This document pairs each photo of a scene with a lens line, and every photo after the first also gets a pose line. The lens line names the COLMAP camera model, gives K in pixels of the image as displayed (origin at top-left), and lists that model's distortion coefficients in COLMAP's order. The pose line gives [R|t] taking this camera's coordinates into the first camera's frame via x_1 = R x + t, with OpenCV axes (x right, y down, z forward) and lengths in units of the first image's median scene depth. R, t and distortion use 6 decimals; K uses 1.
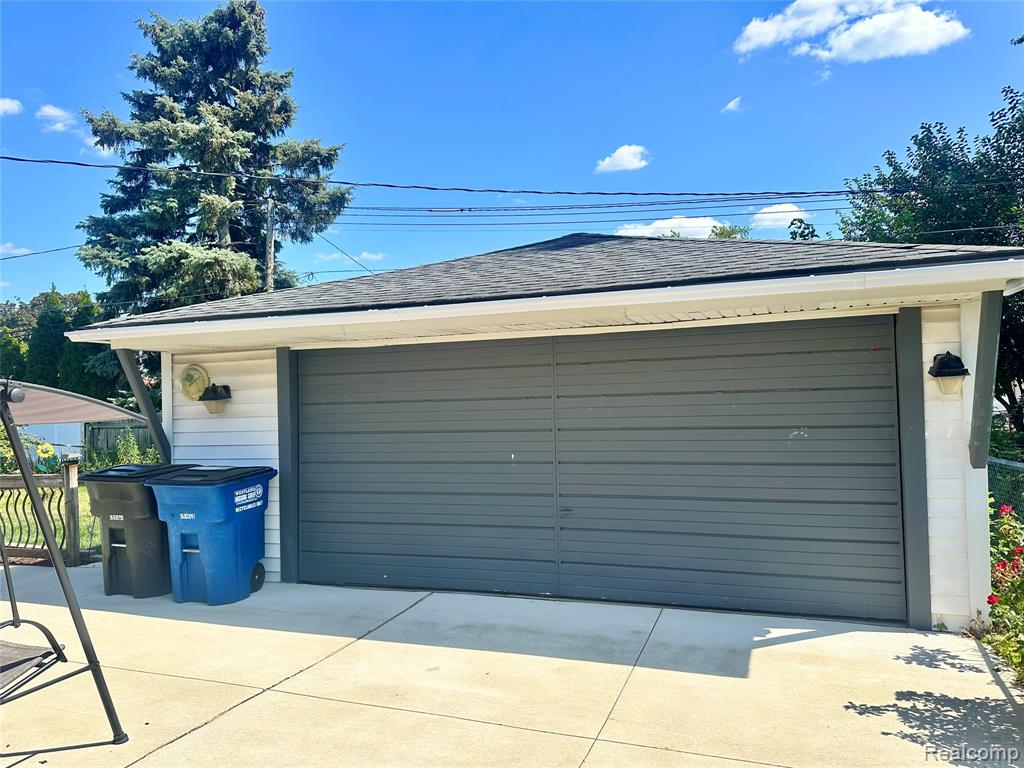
lens RADIAL K [[739.9, 0, 512.0], [0, 739.9, 384.0], [0, 0, 1]] dist [0.070118, -0.077028]
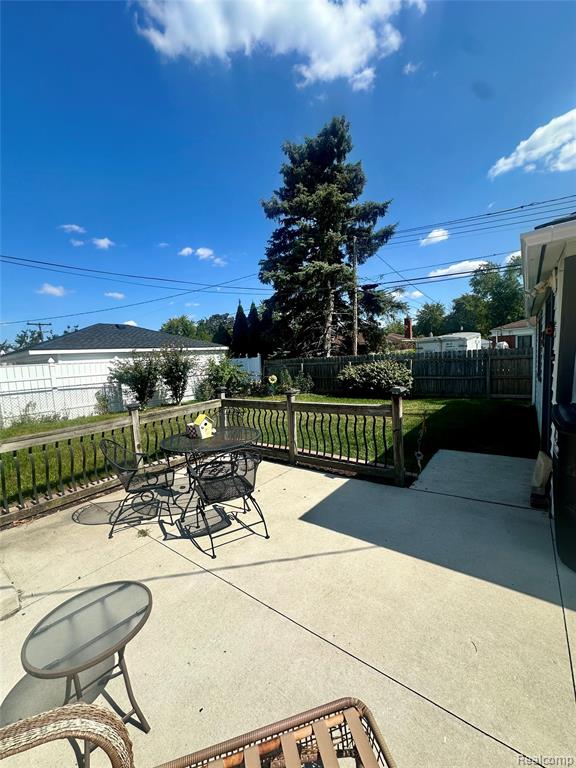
lens RADIAL K [[305.1, 0, 288.0], [0, 305.1, 384.0], [0, 0, 1]] dist [0.000424, 0.000370]
pose [[0.954059, -0.002816, -0.299607, -0.557370], [0.038988, 0.992621, 0.114823, 0.027152], [0.297072, -0.121229, 0.947128, 0.477901]]
